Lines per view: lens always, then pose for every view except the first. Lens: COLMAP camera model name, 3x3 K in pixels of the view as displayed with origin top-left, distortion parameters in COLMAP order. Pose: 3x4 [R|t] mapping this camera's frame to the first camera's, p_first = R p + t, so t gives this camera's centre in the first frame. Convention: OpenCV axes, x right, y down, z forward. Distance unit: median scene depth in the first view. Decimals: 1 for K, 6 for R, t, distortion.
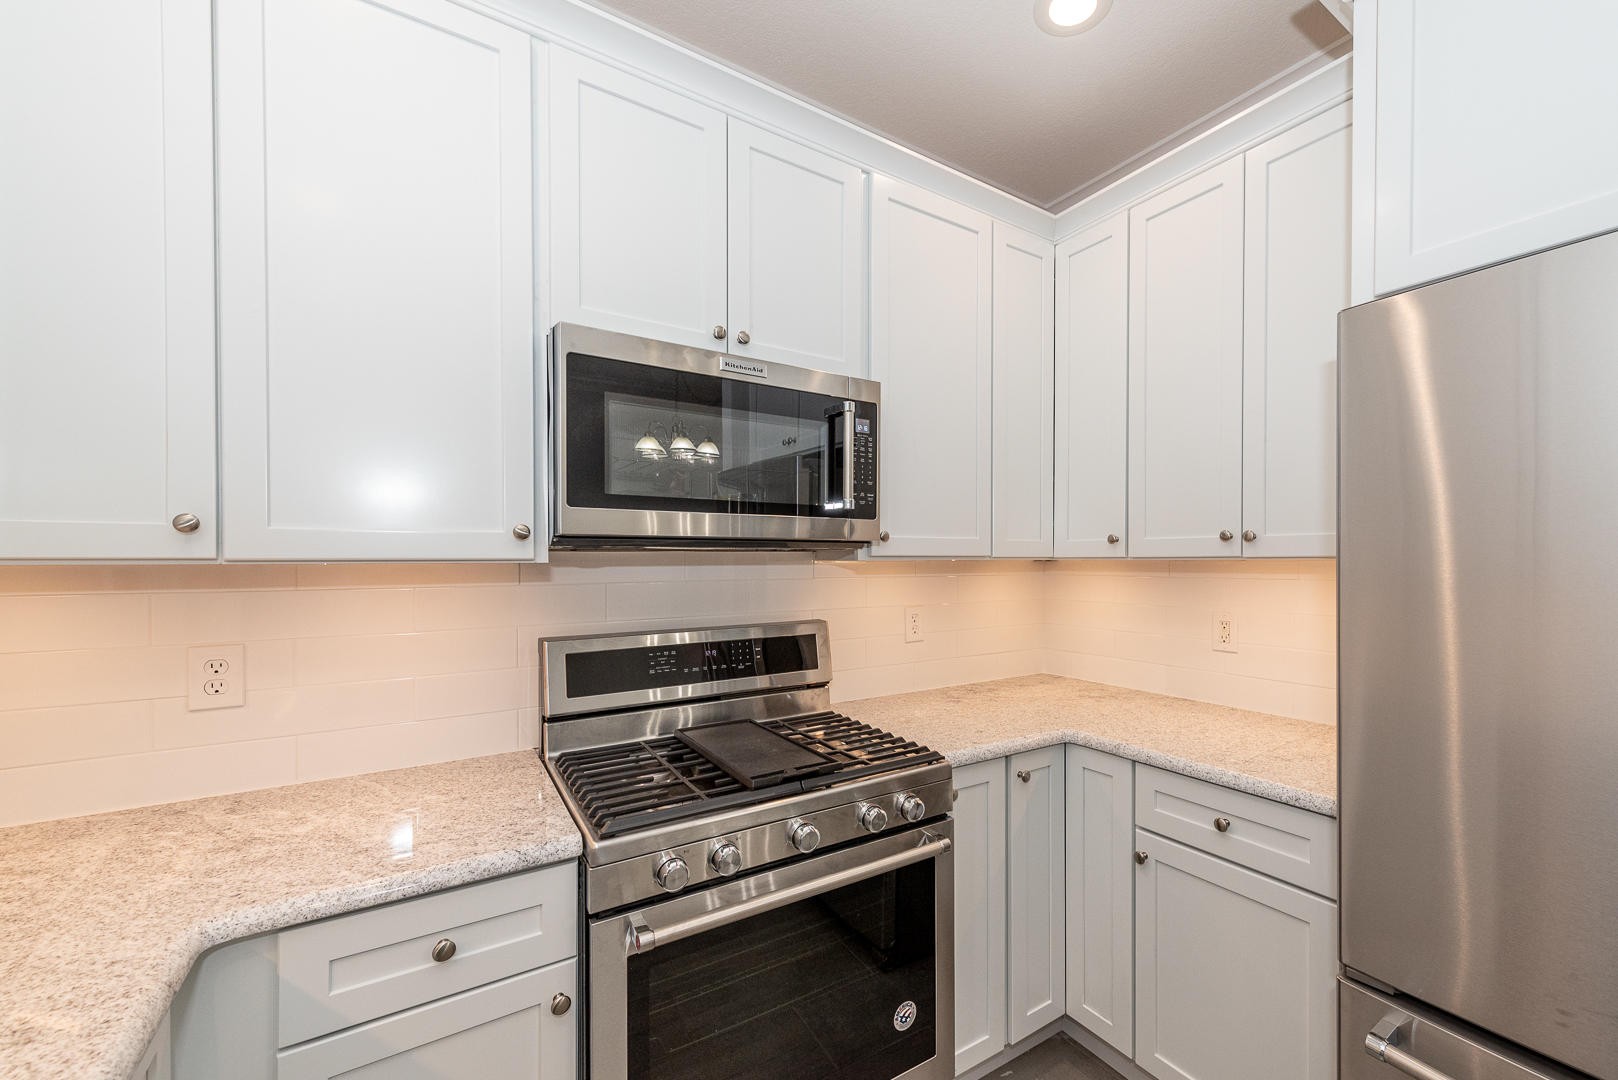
lens RADIAL K [[655.7, 0, 876.2], [0, 655.7, 564.2], [0, 0, 1]] dist [0.000106, -0.000376]
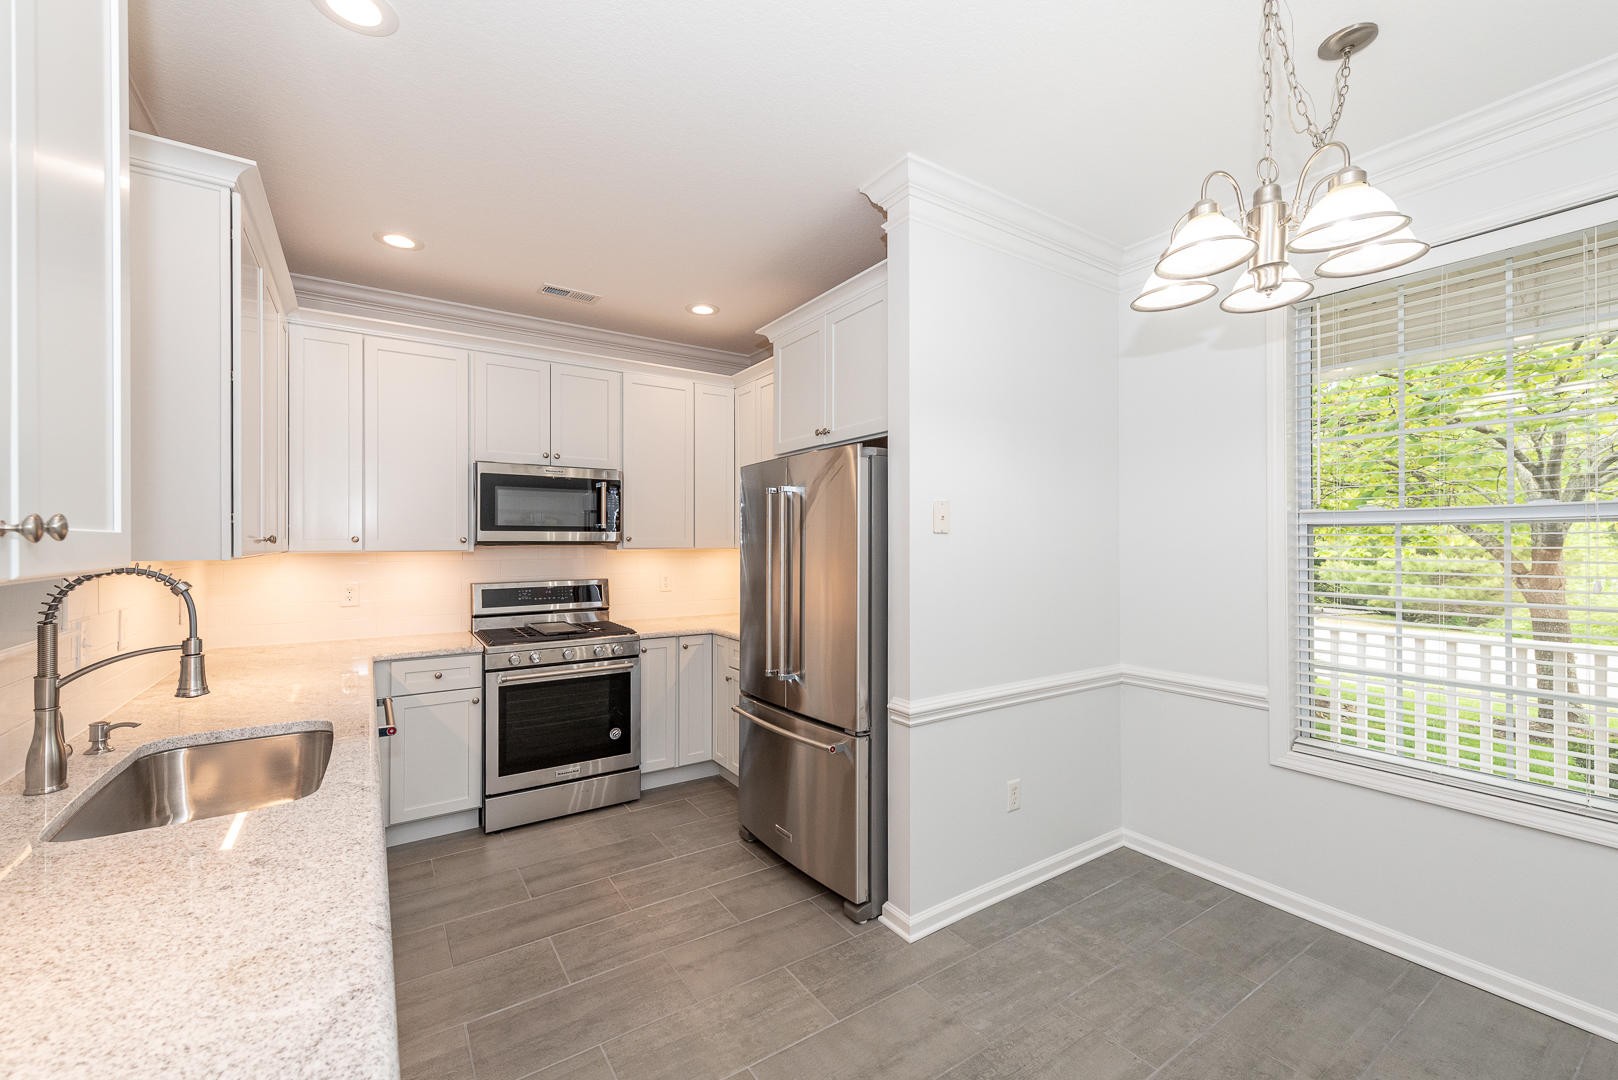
lens RADIAL K [[655.7, 0, 807.6], [0, 655.7, 543.6], [0, 0, 1]] dist [0.000106, -0.000376]
pose [[0.999875, 0.002504, -0.015631, 0.780034], [-0.002543, 0.999994, -0.002450, -0.029064], [0.015625, 0.002489, 0.999875, -1.426701]]
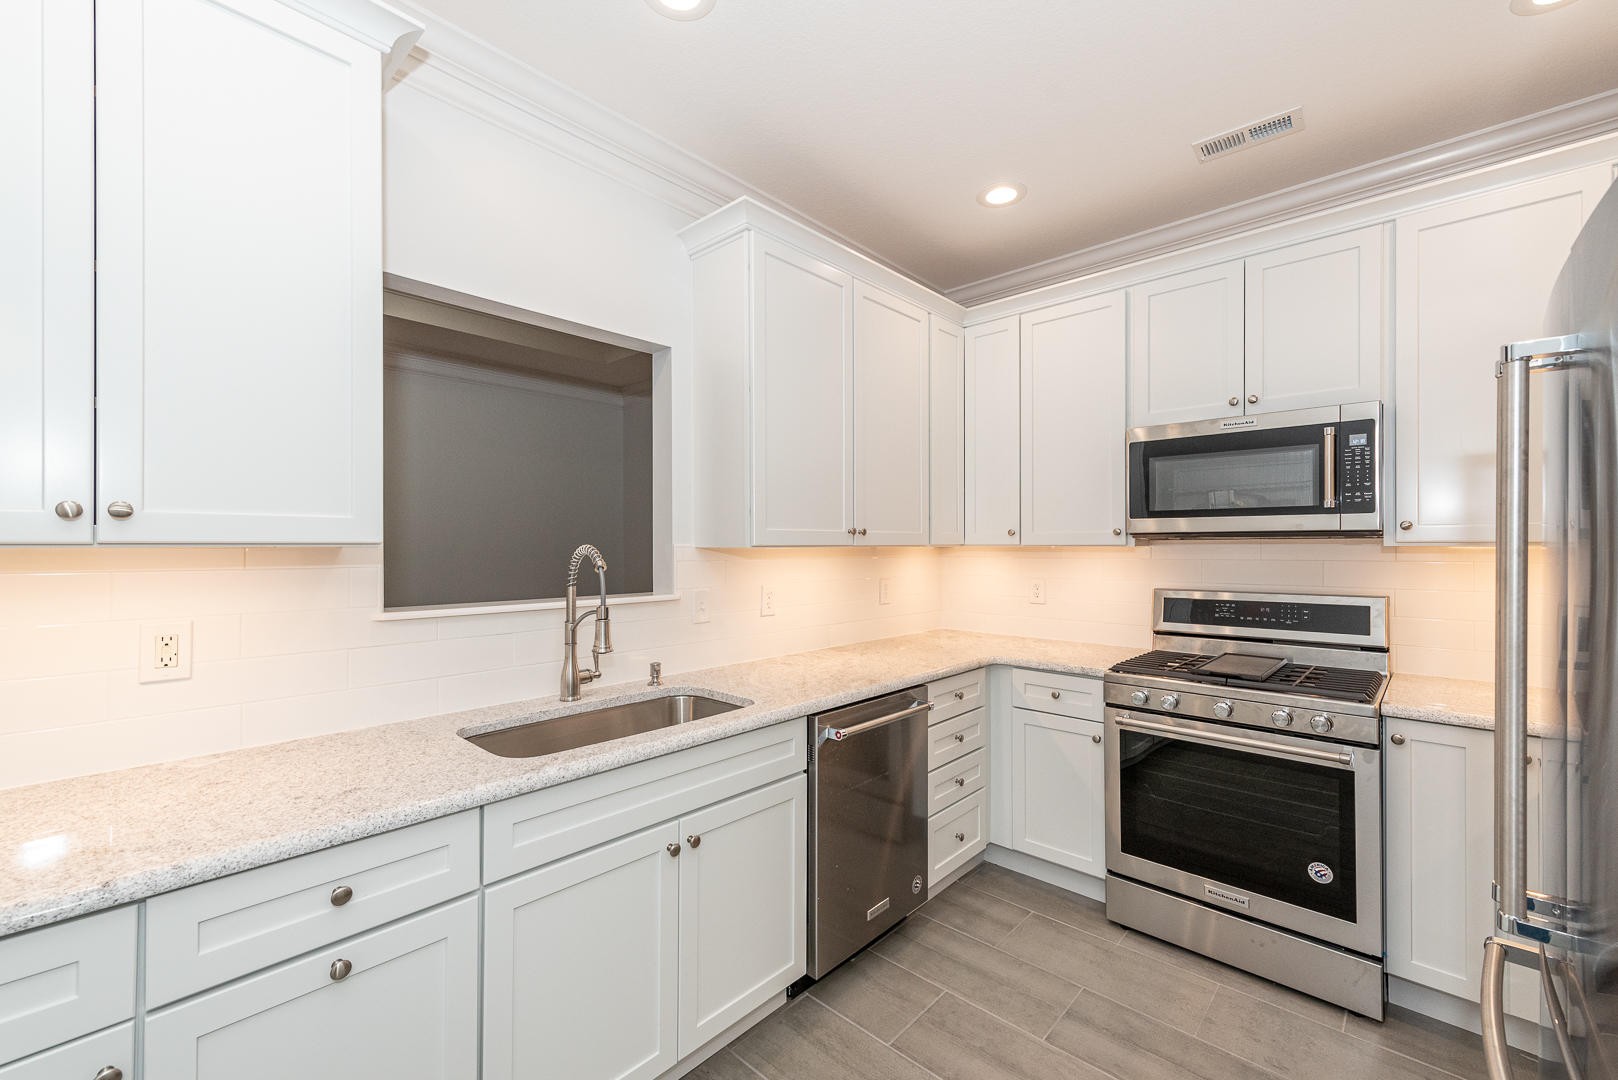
lens RADIAL K [[655.7, 0, 810.9], [0, 655.7, 545.0], [0, 0, 1]] dist [0.000106, -0.000376]
pose [[0.216531, 0.001528, -0.976275, 1.122366], [-0.003767, 0.999993, 0.000730, -0.004962], [0.976268, 0.003519, 0.216535, -0.348668]]
